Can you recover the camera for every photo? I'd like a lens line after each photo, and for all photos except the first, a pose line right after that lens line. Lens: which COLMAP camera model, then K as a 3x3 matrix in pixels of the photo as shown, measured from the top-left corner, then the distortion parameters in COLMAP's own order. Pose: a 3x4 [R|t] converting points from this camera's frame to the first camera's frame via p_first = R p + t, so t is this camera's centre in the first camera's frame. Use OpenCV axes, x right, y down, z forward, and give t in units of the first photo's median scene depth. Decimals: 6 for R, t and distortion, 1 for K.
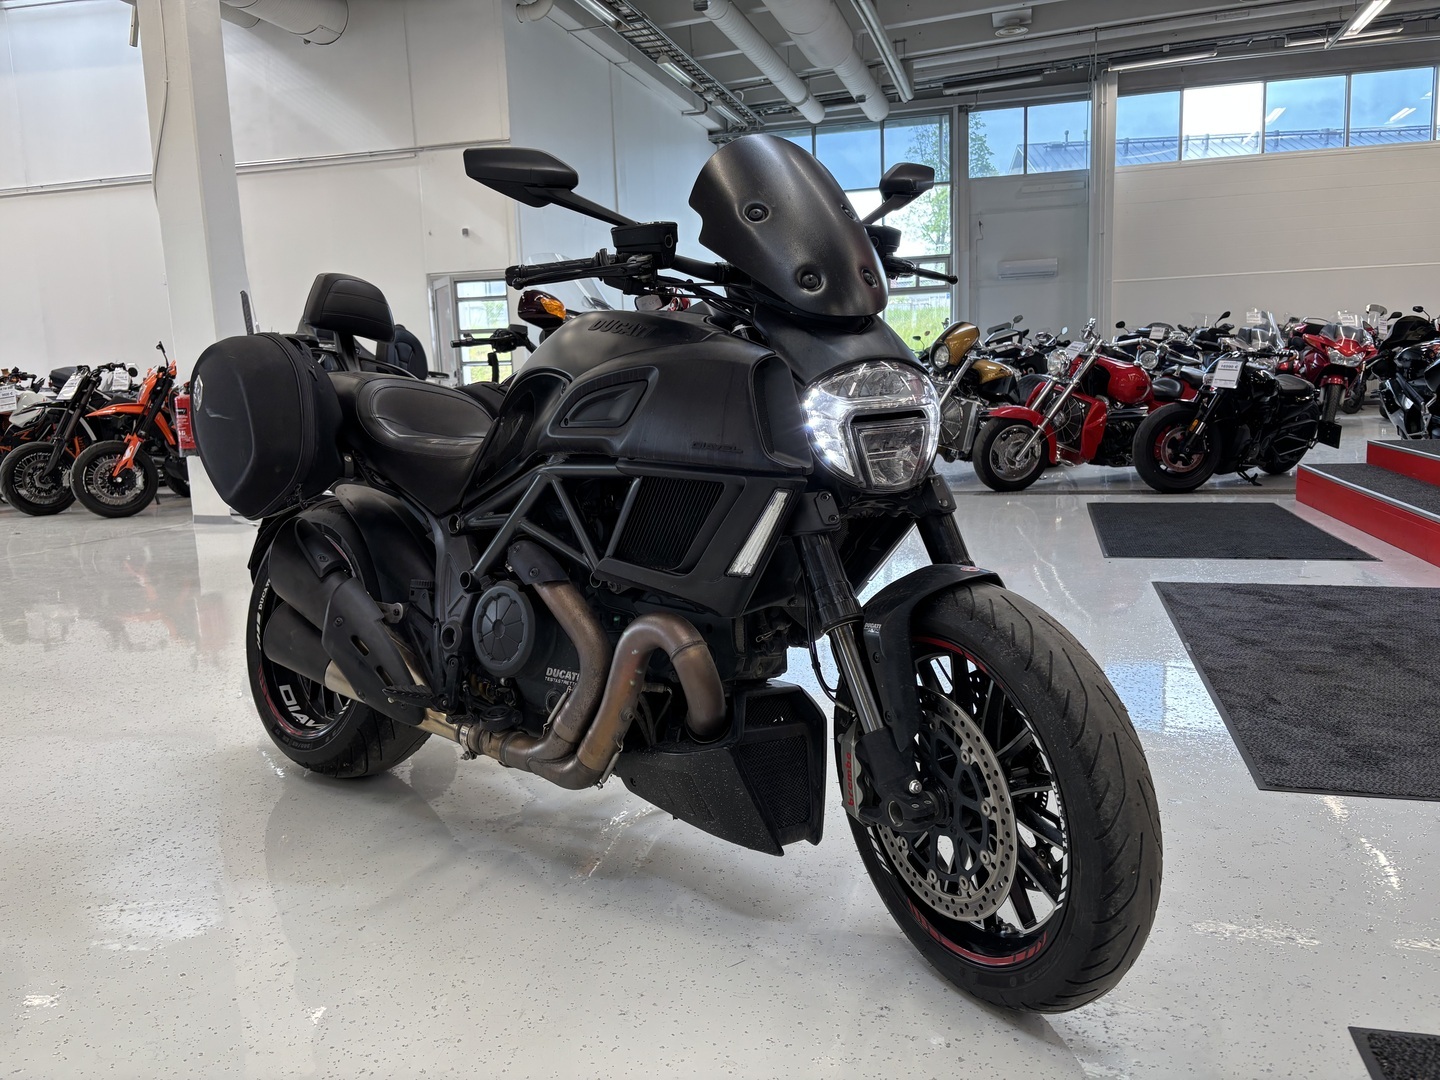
lens RADIAL K [[1062.7, 0, 720.0], [0, 1062.7, 540.0], [0, 0, 1]] dist [0.000119, -0.004690]
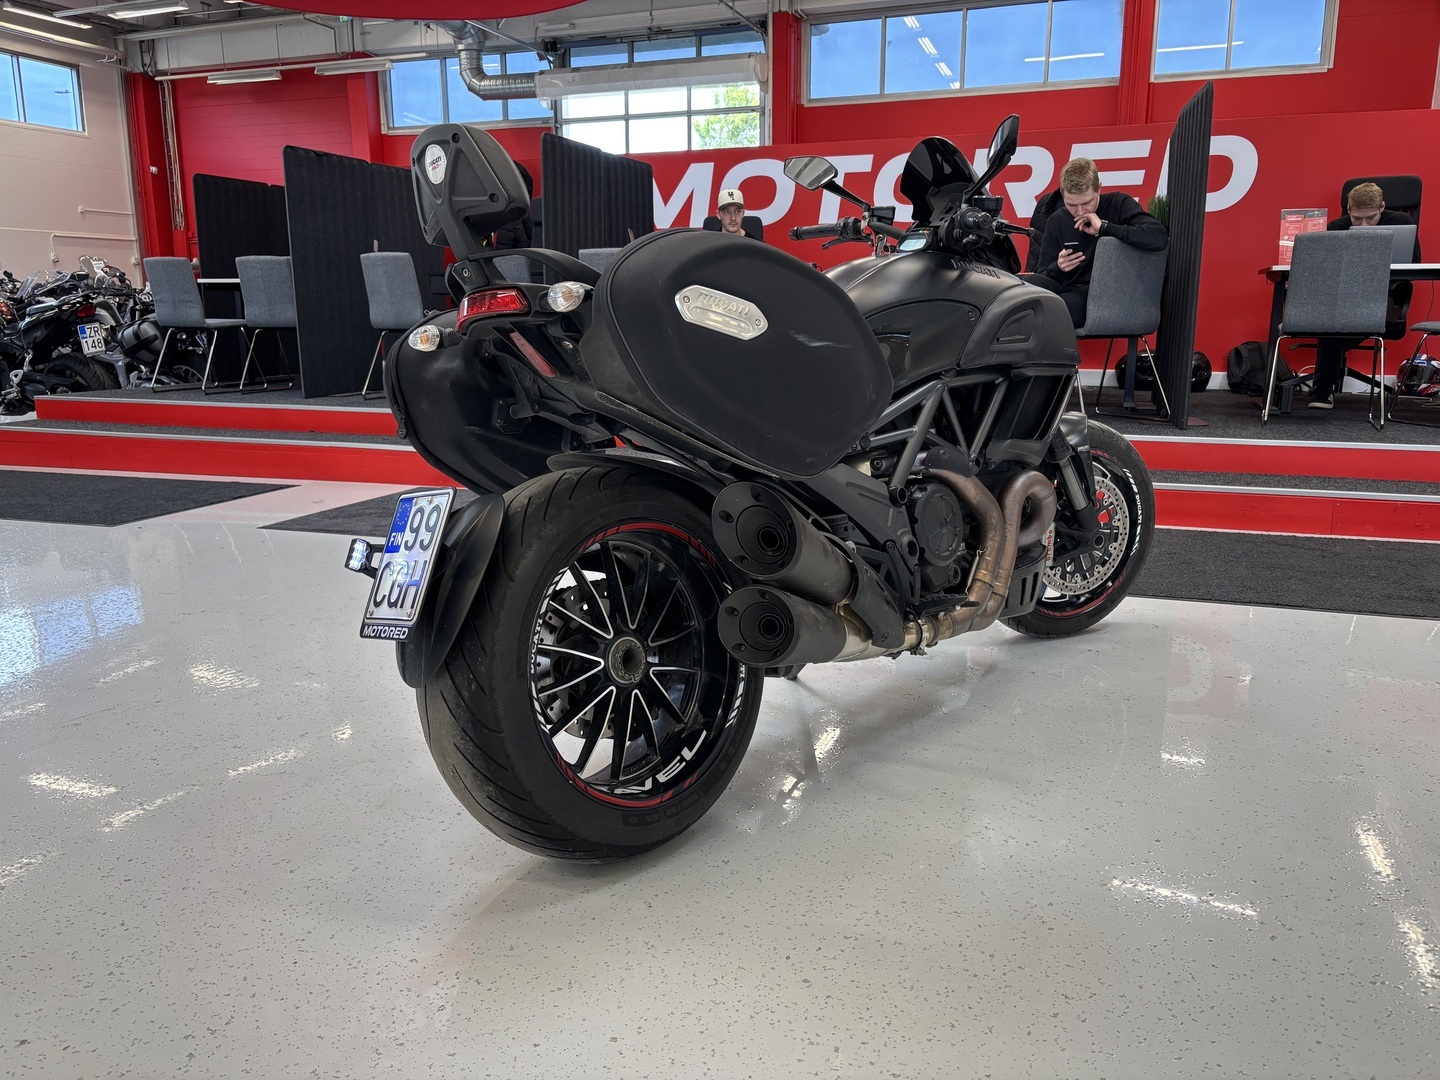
lens RADIAL K [[1160.7, 0, 720.0], [0, 1160.7, 540.0], [0, 0, 1]] dist [0.002427, -0.000474]
pose [[0.047307, -0.171573, 0.984035, -0.319607], [0.137585, 0.976867, 0.163709, -0.029963], [-0.989360, 0.127644, 0.069818, 0.254321]]
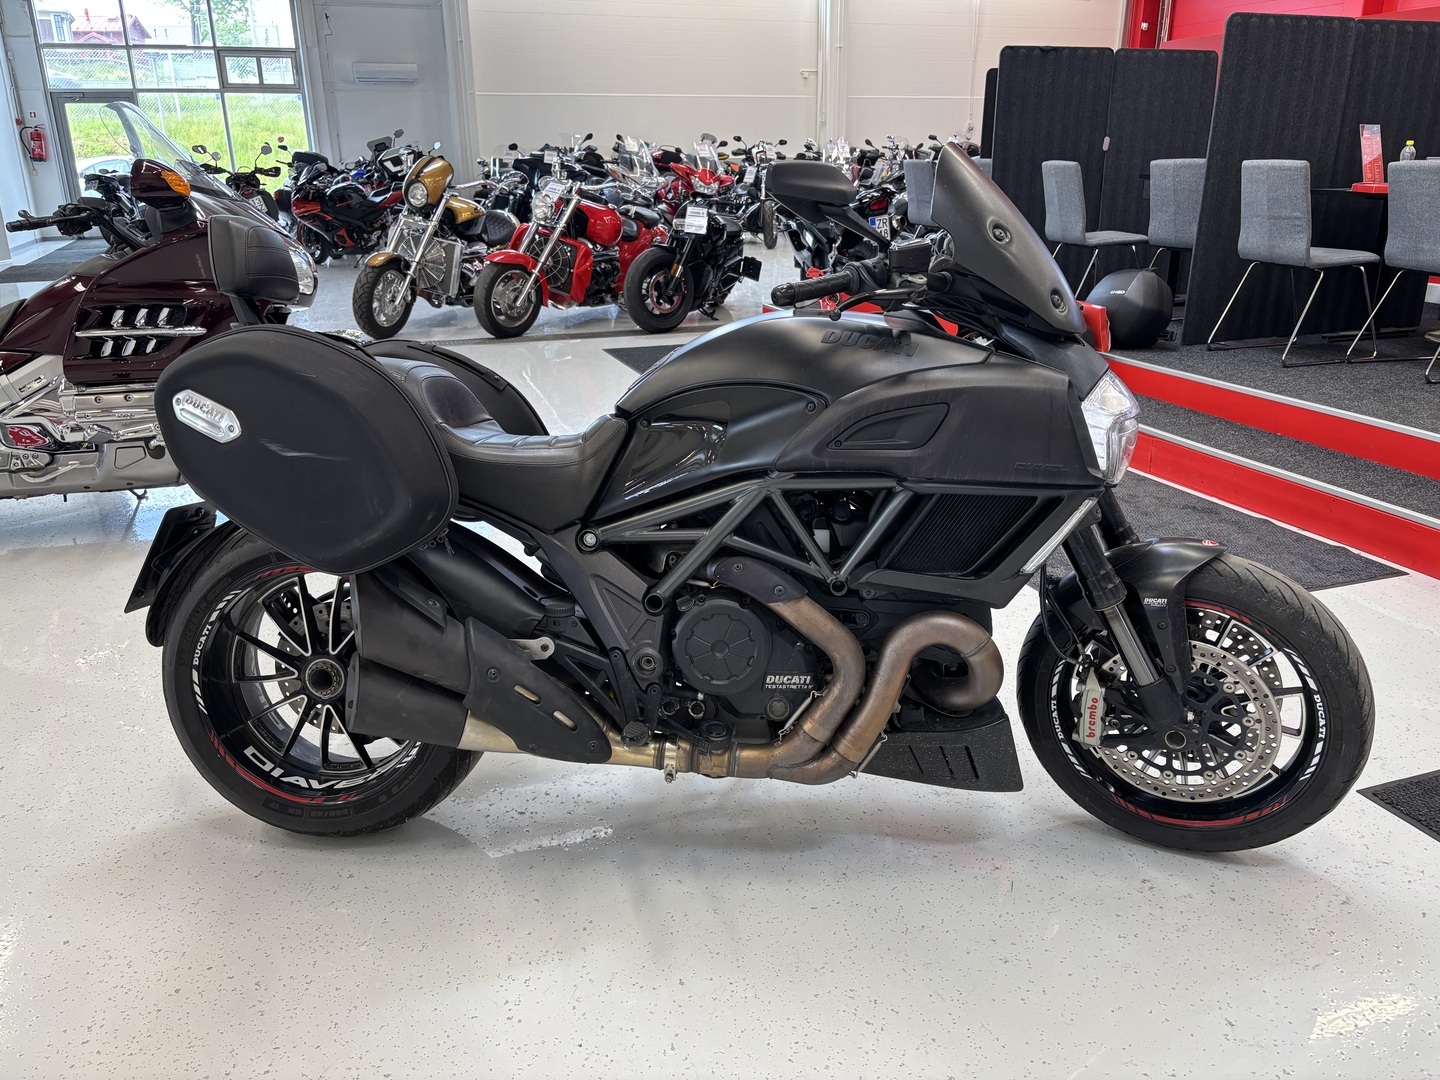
lens RADIAL K [[1062.7, 0, 720.0], [0, 1062.7, 540.0], [0, 0, 1]] dist [0.000119, -0.004690]
pose [[0.820103, -0.165244, 0.547837, -0.159011], [0.067055, 0.978552, 0.194779, -0.044525], [-0.568273, -0.123004, 0.813594, 0.049707]]
